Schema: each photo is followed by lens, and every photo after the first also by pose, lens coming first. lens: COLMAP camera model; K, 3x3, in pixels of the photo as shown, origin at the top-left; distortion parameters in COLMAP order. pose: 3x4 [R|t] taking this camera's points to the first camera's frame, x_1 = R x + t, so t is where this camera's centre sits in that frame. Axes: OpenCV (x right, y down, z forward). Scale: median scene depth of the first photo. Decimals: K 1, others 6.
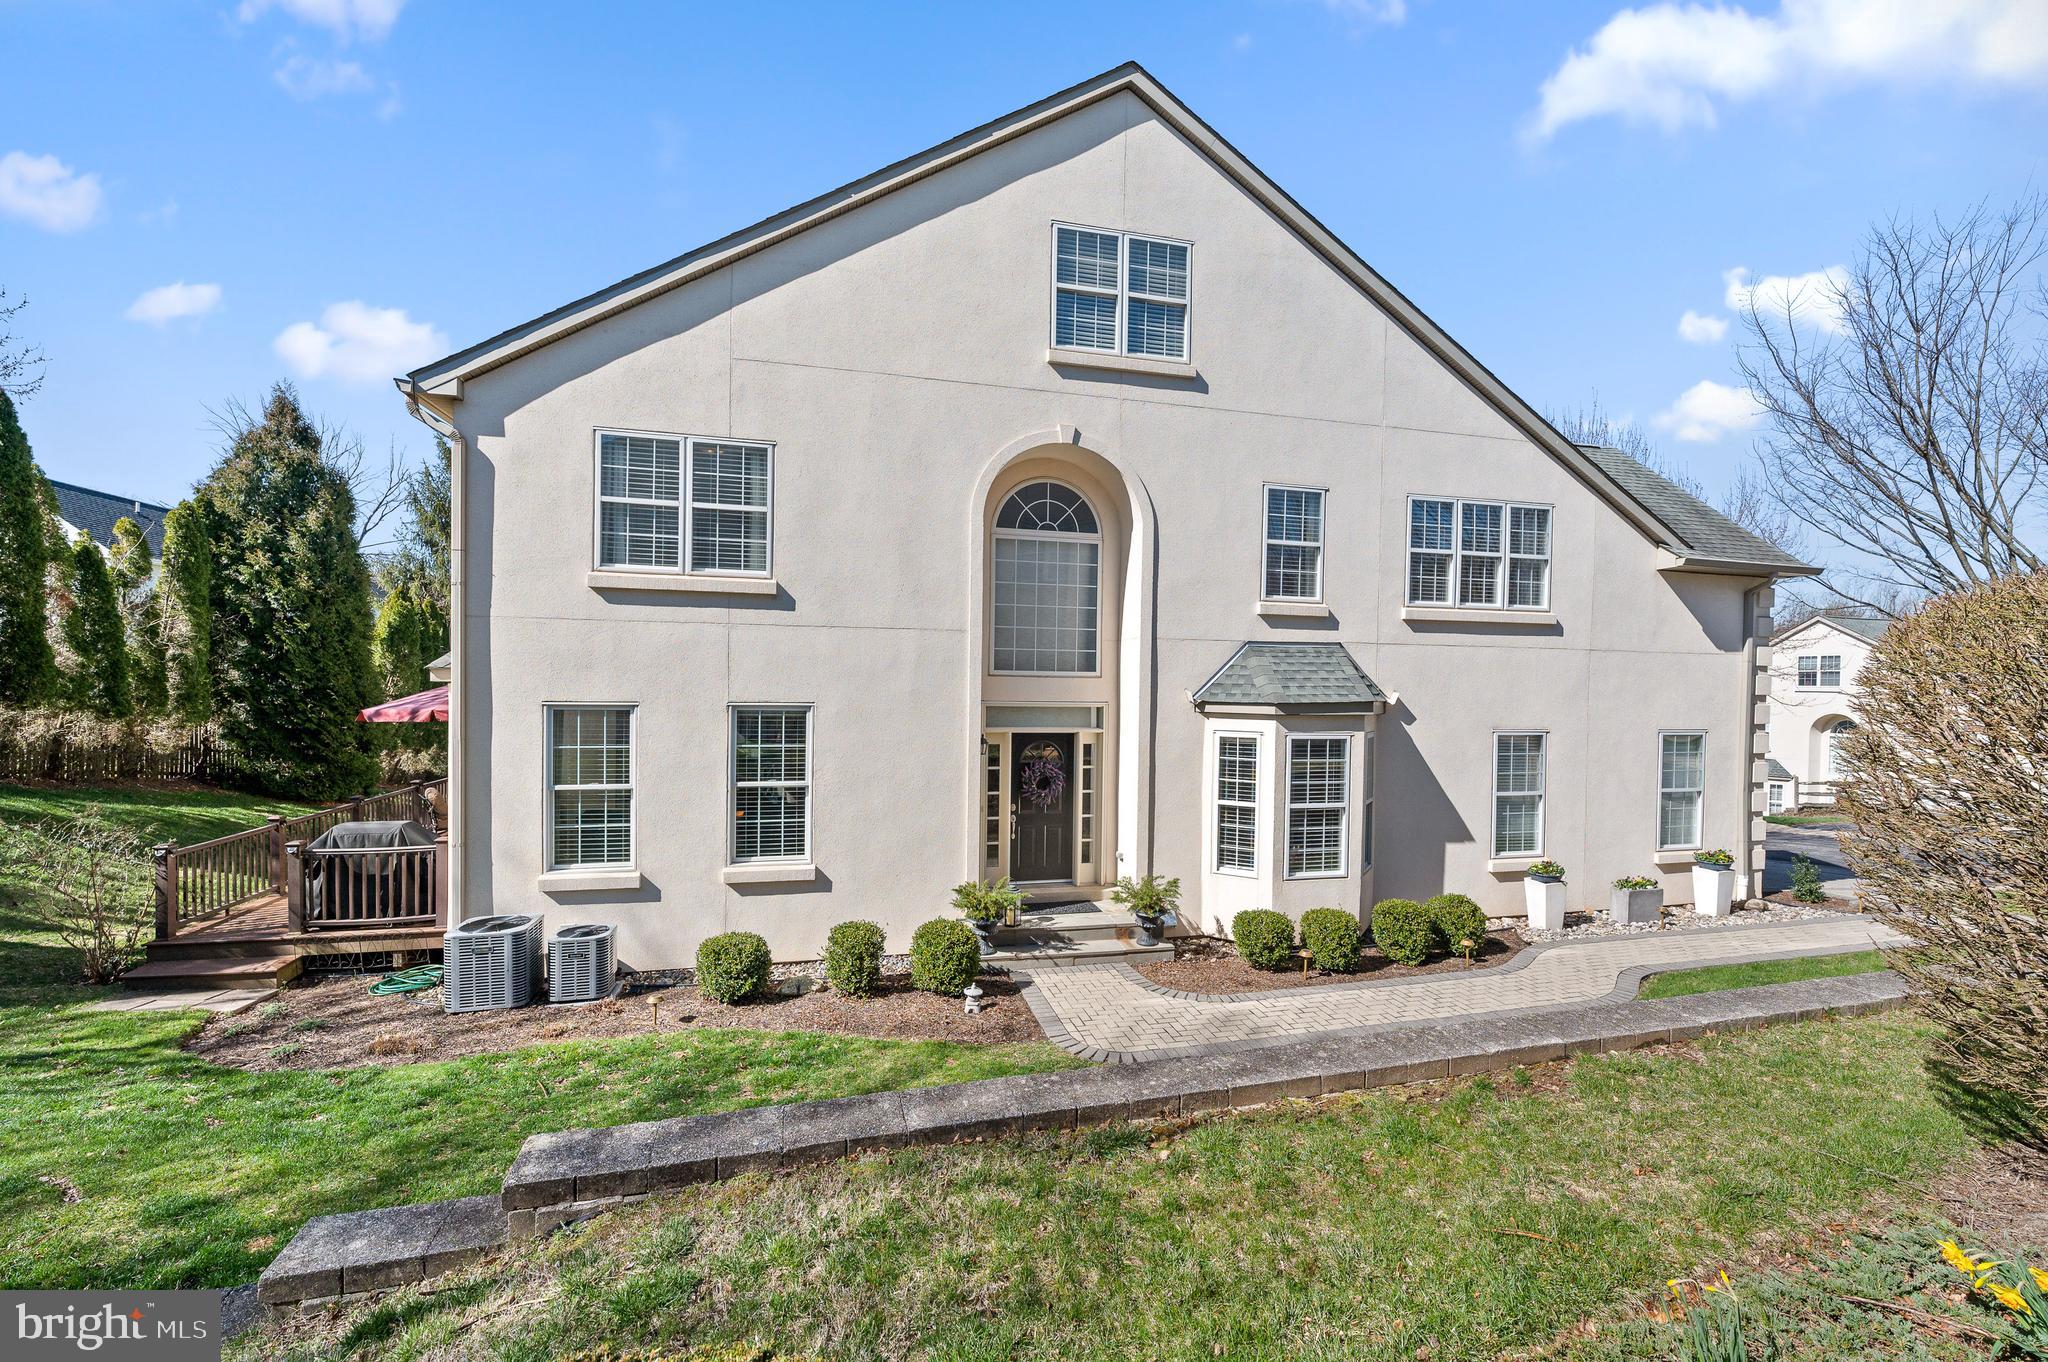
lens RADIAL K [[832.4, 0, 1030.0], [0, 832.4, 692.1], [0, 0, 1]] dist [0.001018, -0.000927]
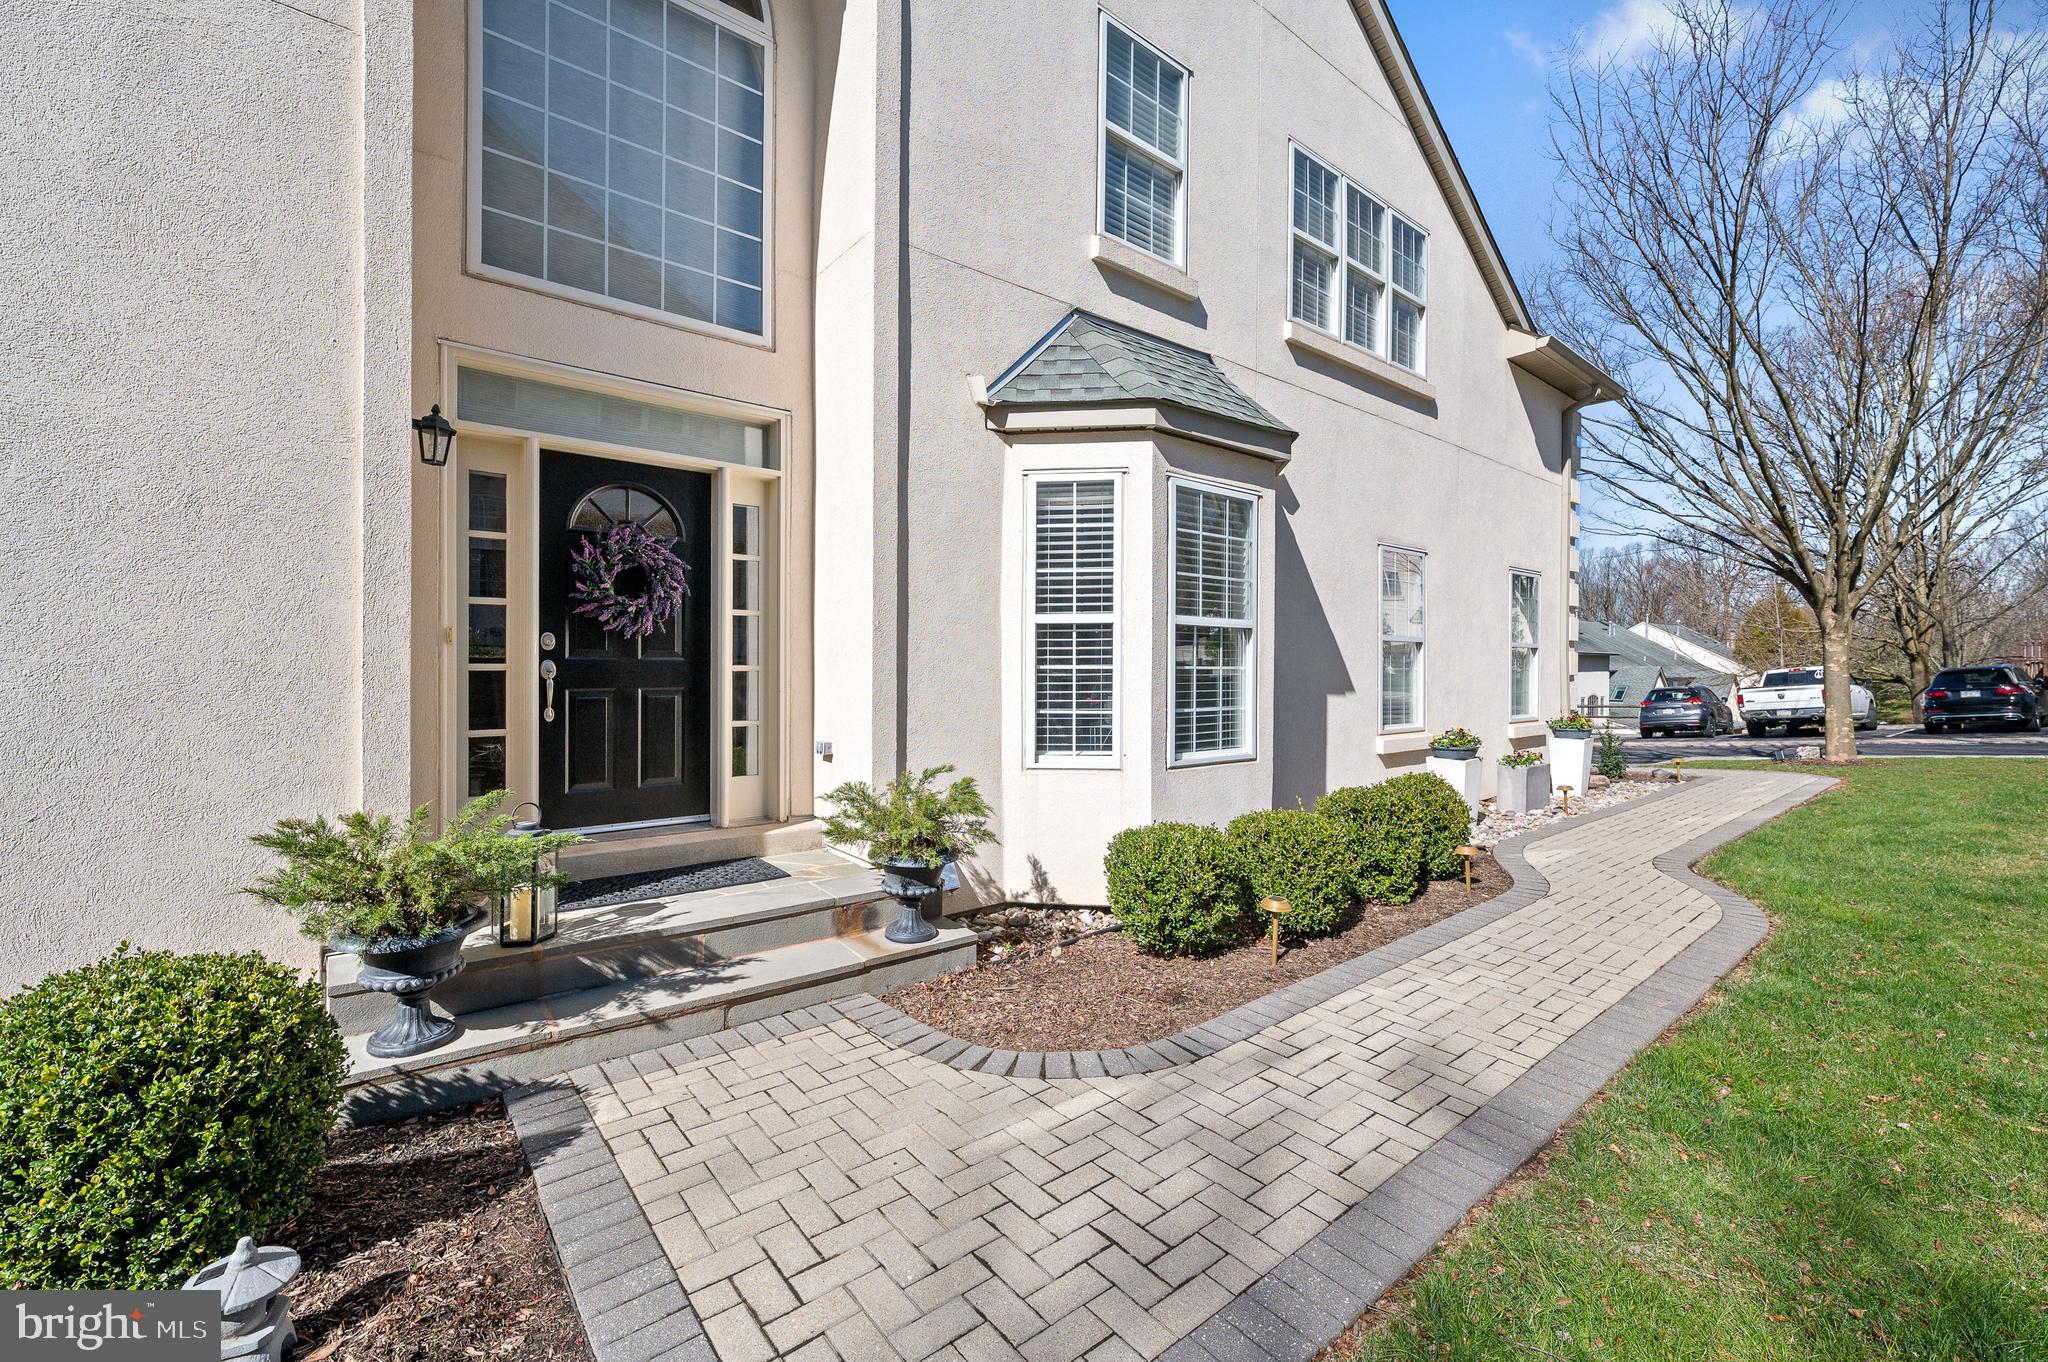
lens RADIAL K [[832.4, 0, 1027.6], [0, 832.4, 669.0], [0, 0, 1]] dist [0.001018, -0.000927]
pose [[0.904890, -0.010435, 0.425517, 0.018317], [0.016279, 0.999816, -0.010101, 0.169707], [-0.425334, 0.016067, 0.904894, 0.582667]]
